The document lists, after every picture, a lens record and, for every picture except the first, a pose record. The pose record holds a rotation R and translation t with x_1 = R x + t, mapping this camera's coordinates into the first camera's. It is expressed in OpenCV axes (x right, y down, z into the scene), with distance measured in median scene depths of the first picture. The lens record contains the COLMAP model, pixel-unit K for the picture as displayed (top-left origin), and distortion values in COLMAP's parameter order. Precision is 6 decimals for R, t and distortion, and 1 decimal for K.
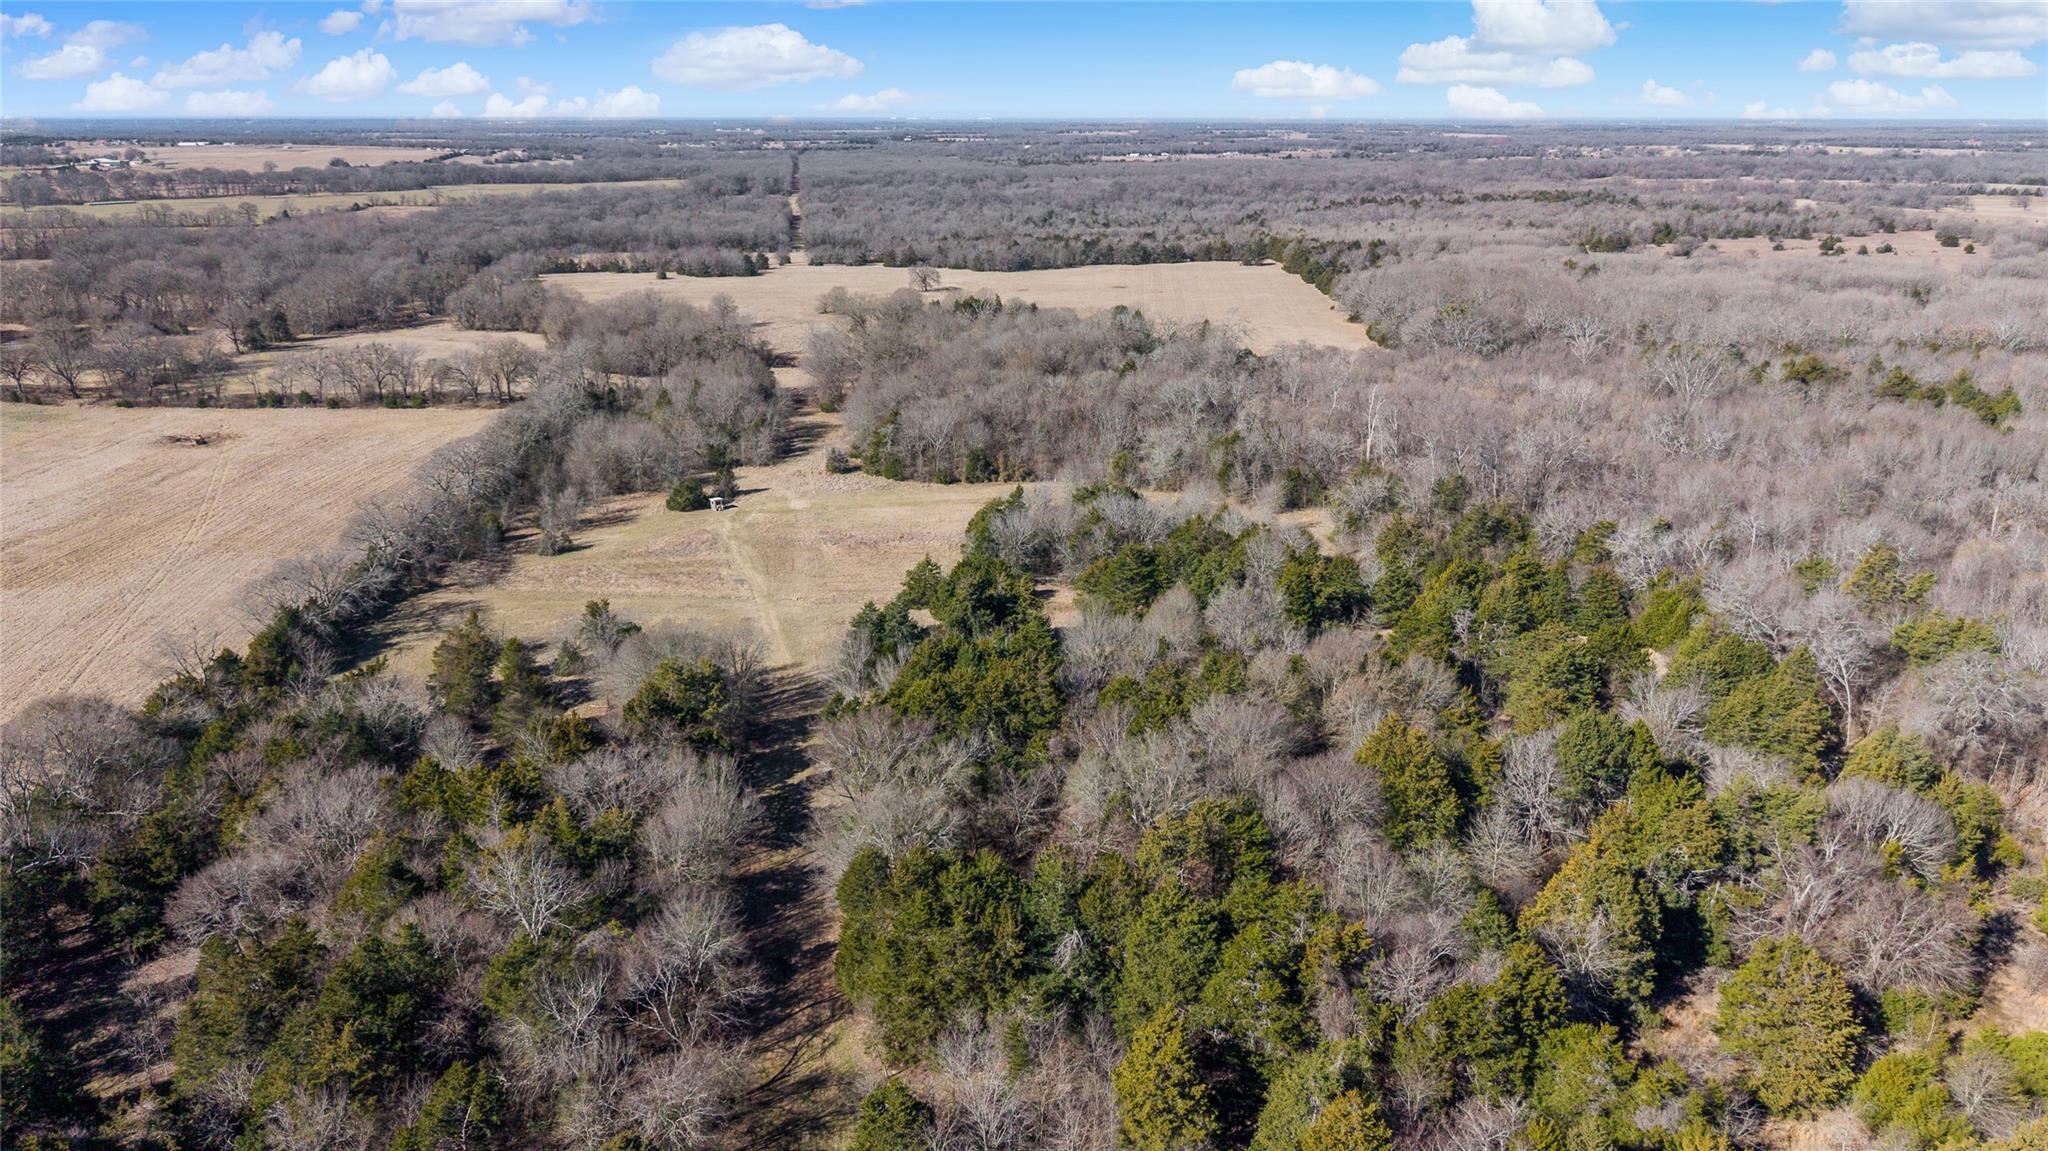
lens RADIAL K [[1375.9, 0, 1026.3], [0, 1375.9, 568.0], [0, 0, 1]] dist [0.031115, -0.039444]
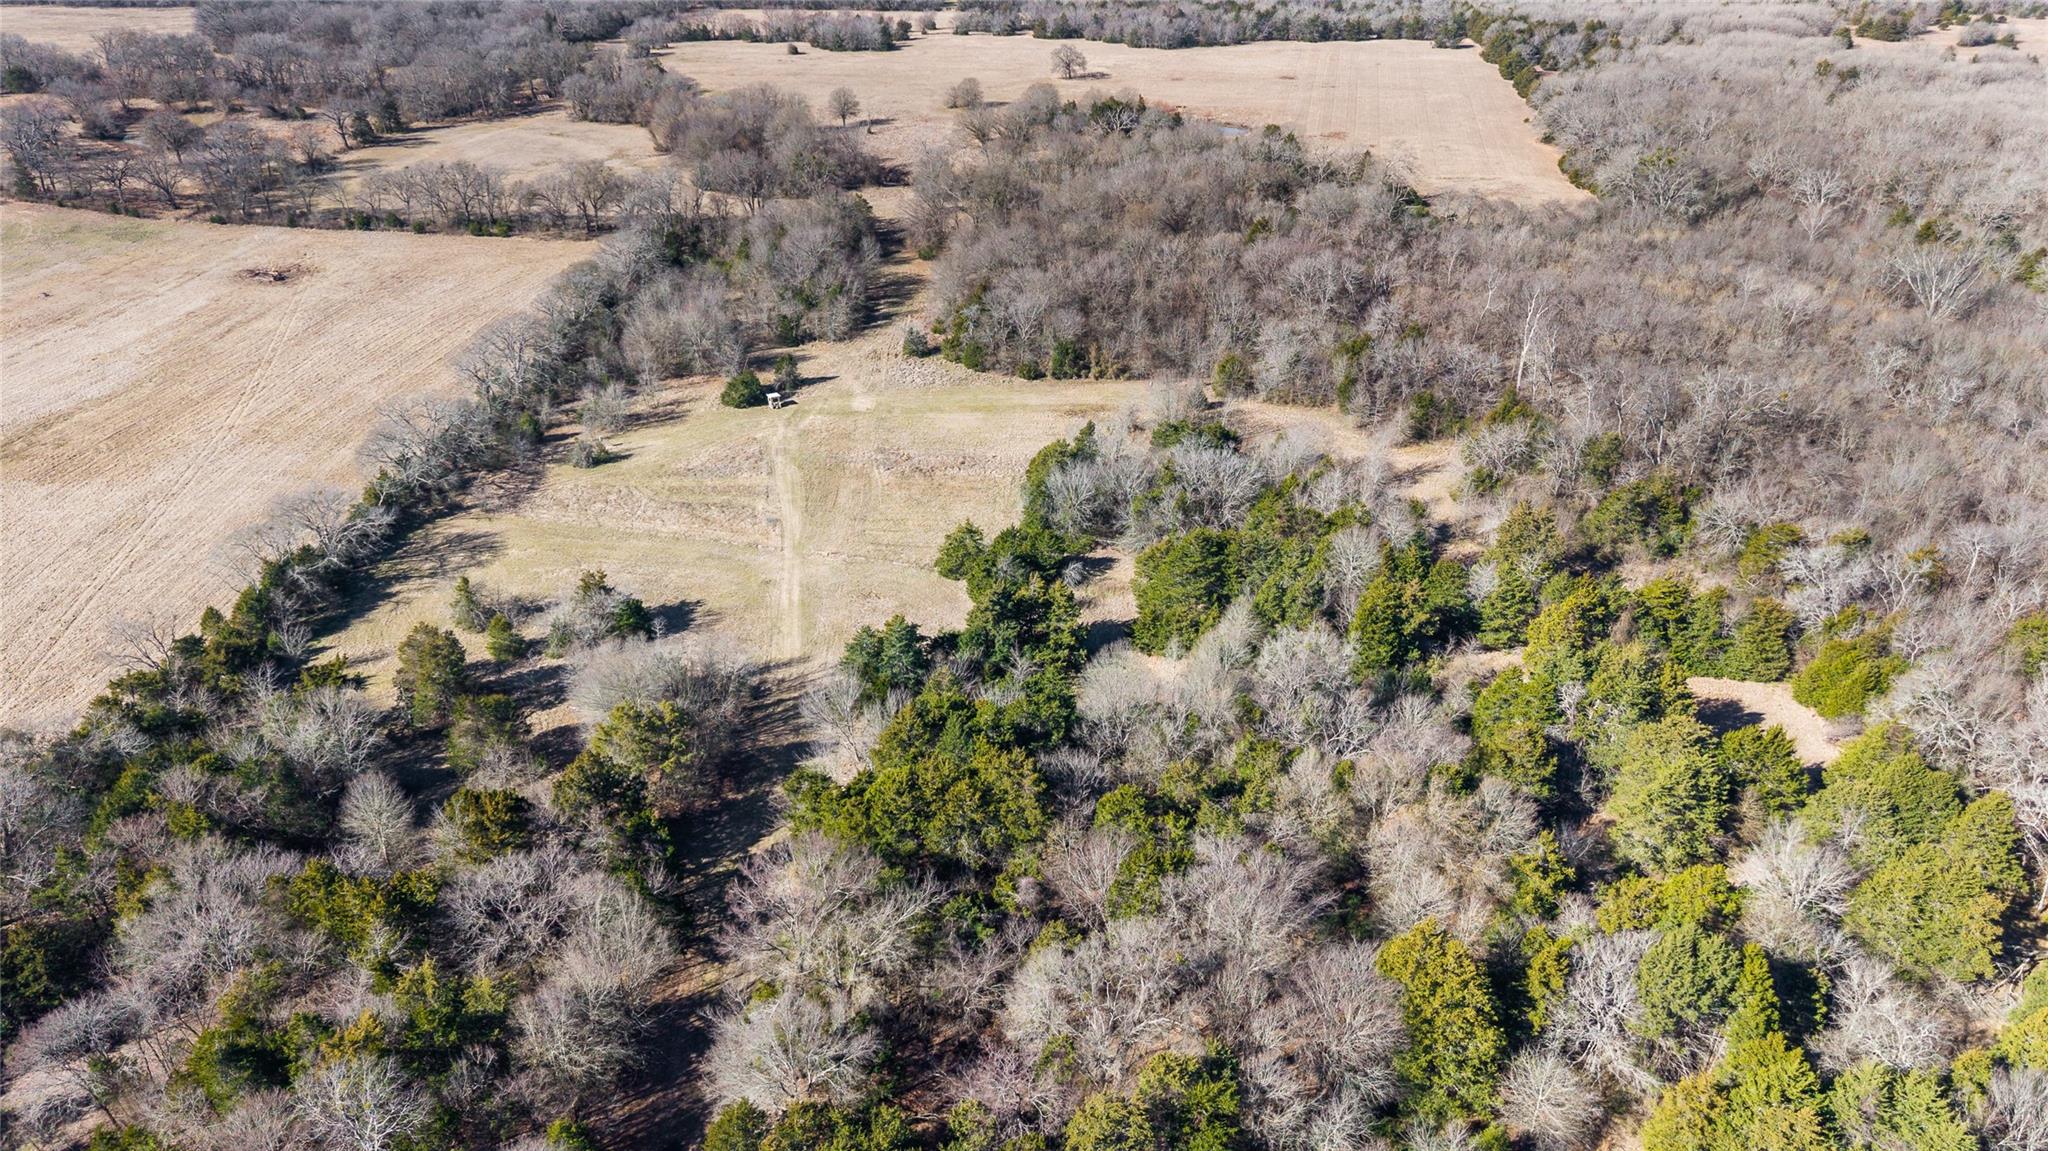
lens RADIAL K [[1366.6, 0, 1027.5], [0, 1366.6, 580.7], [0, 0, 1]] dist [0.009268, -0.006662]
pose [[0.990848, 0.068374, -0.116380, 0.041292], [-0.044012, 0.978745, 0.200300, -0.087166], [0.127602, -0.193345, 0.972798, 0.085443]]
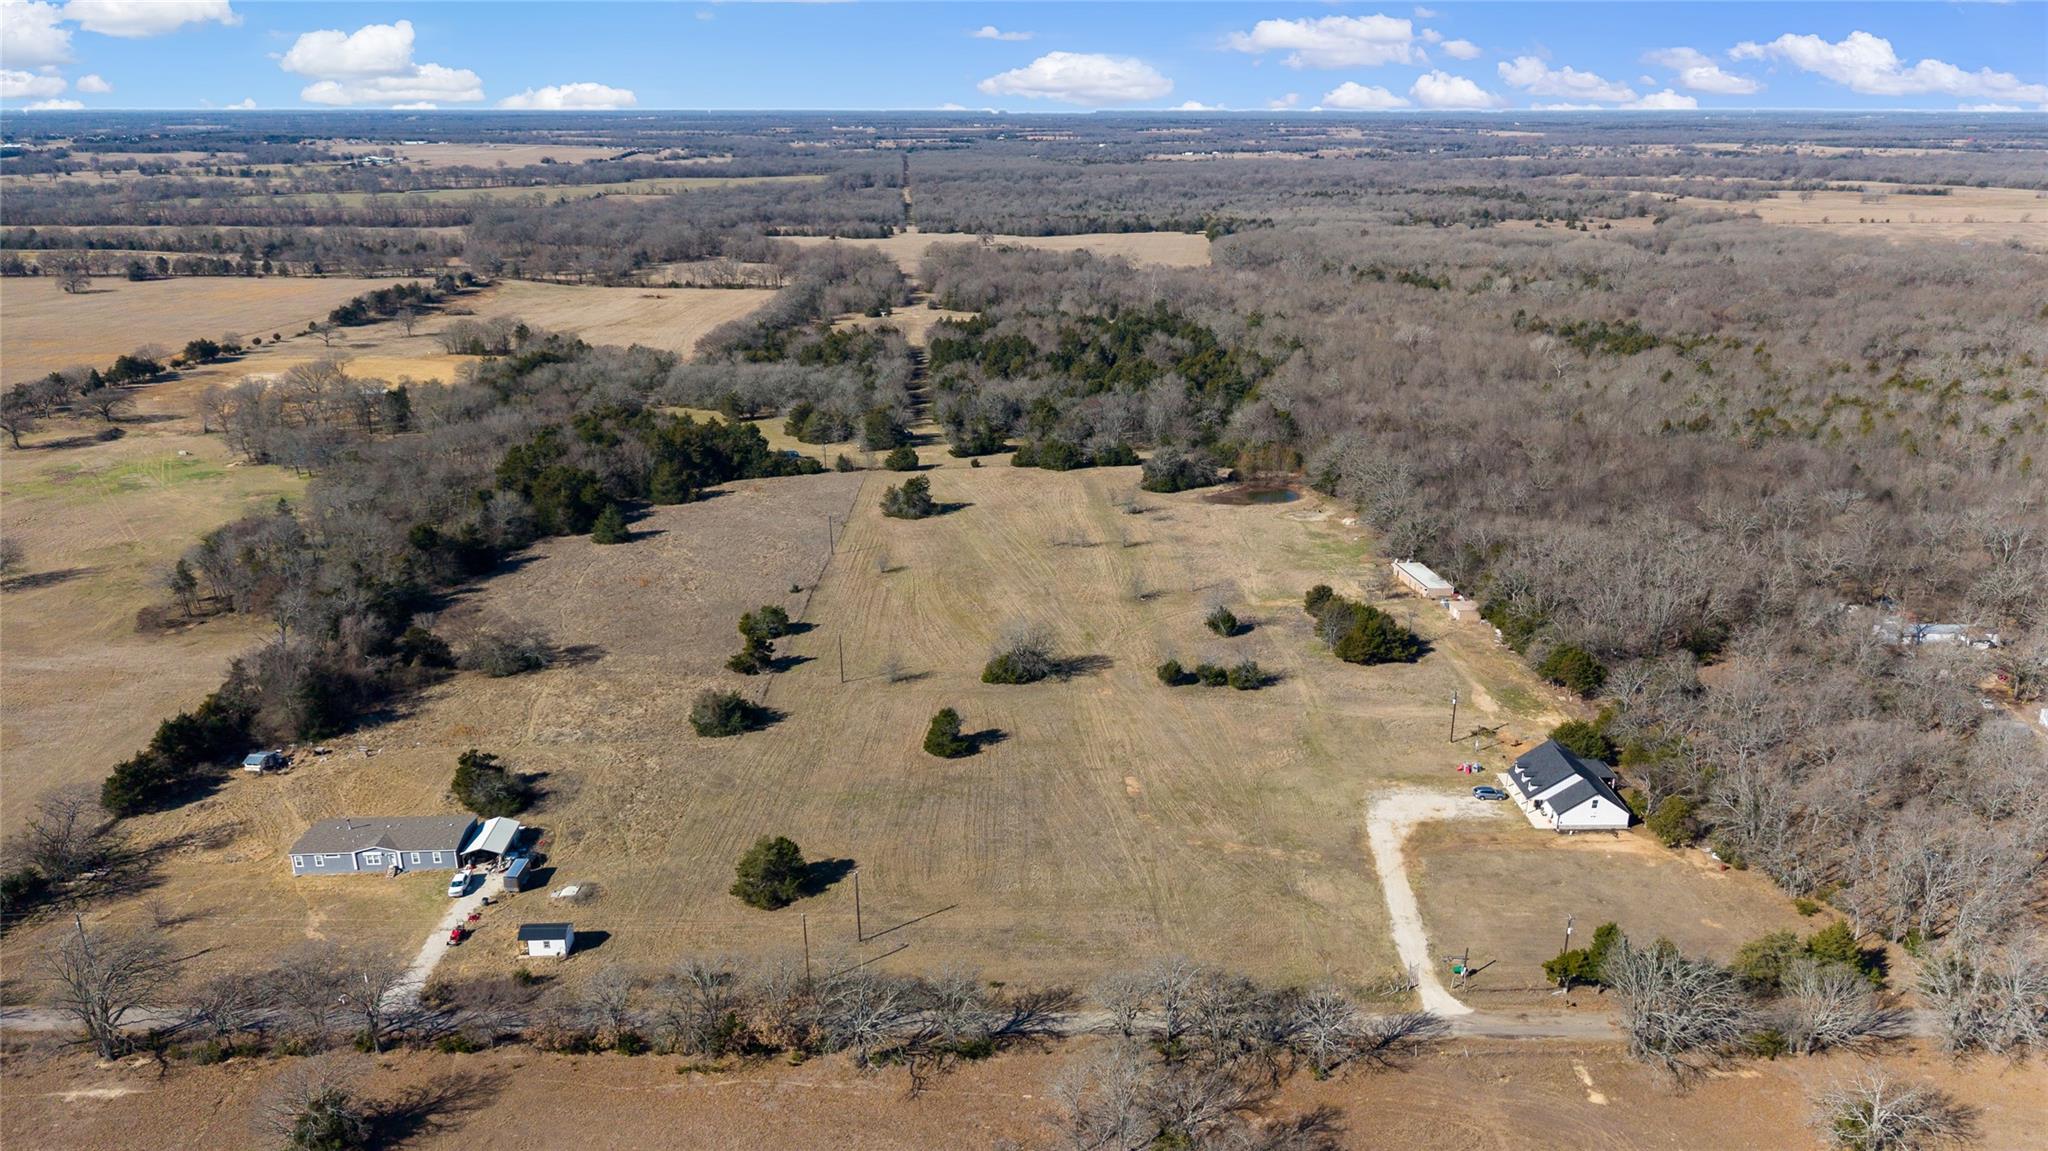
lens RADIAL K [[1375.9, 0, 1026.3], [0, 1375.9, 568.0], [0, 0, 1]] dist [0.031115, -0.039444]
pose [[0.997467, 0.022493, -0.067476, 0.157553], [-0.022063, 0.999731, 0.007107, 0.289313], [0.067618, -0.005600, 0.997696, -1.102310]]
